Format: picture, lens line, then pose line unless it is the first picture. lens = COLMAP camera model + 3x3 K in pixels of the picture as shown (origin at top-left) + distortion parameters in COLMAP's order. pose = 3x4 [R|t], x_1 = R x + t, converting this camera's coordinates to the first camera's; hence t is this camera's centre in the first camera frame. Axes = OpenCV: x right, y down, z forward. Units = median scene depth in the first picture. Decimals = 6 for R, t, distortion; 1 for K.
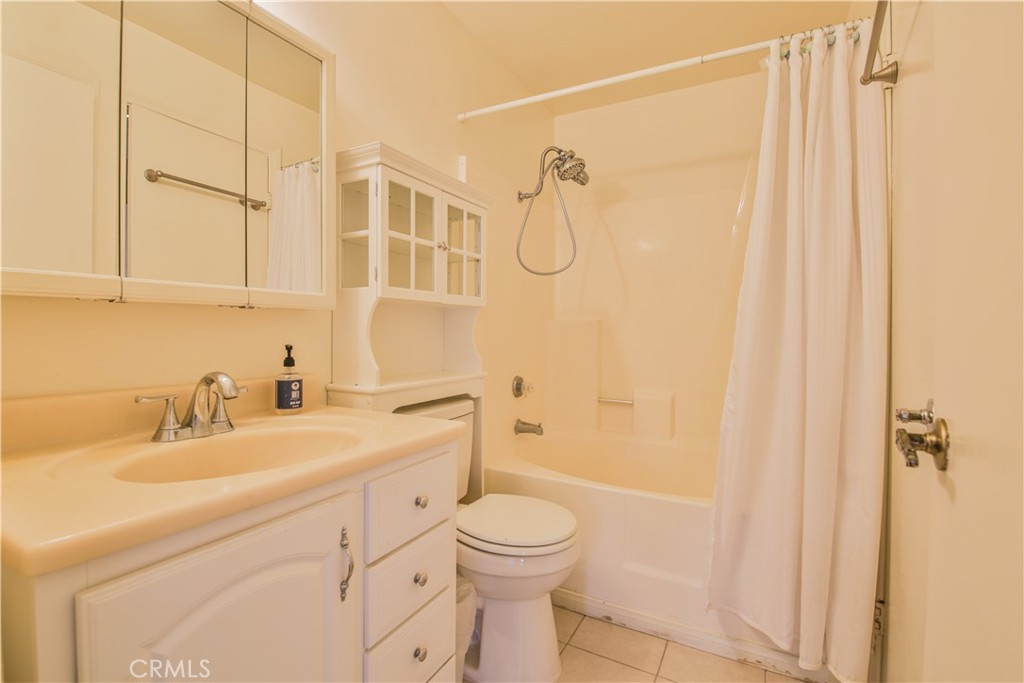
lens RADIAL K [[467.0, 0, 513.1], [0, 467.0, 337.4], [0, 0, 1]] dist [-0.011902, -0.005158]
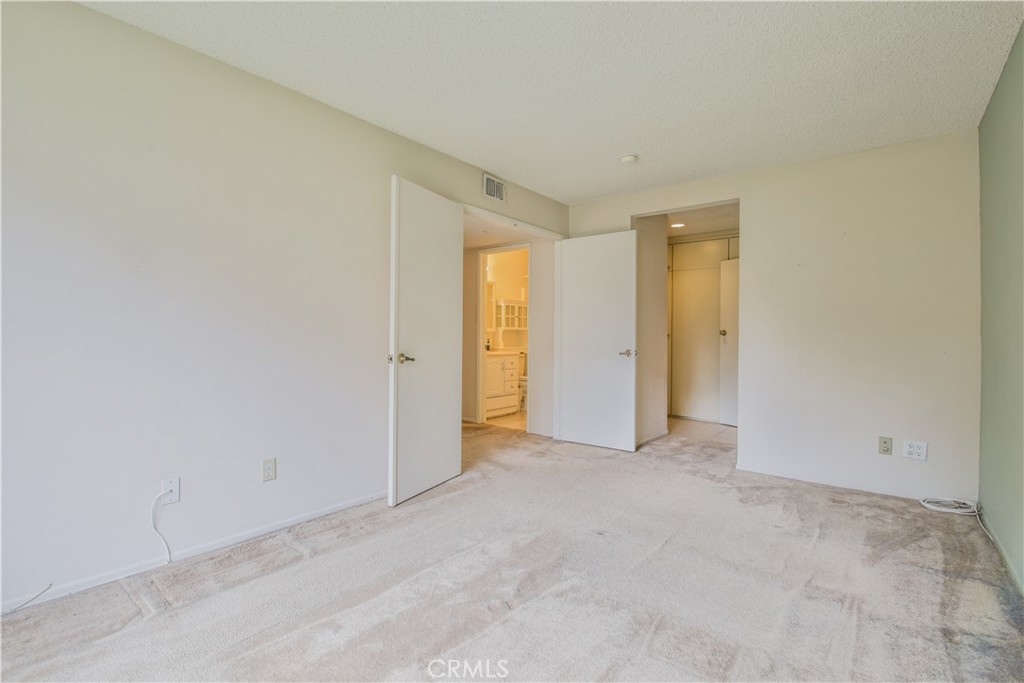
lens RADIAL K [[467.0, 0, 510.8], [0, 467.0, 337.8], [0, 0, 1]] dist [-0.011902, -0.005158]
pose [[0.983235, 0.008156, -0.182160, 0.638720], [-0.010177, 0.999897, -0.010161, 0.046881], [0.182059, 0.011844, 0.983216, -3.581893]]
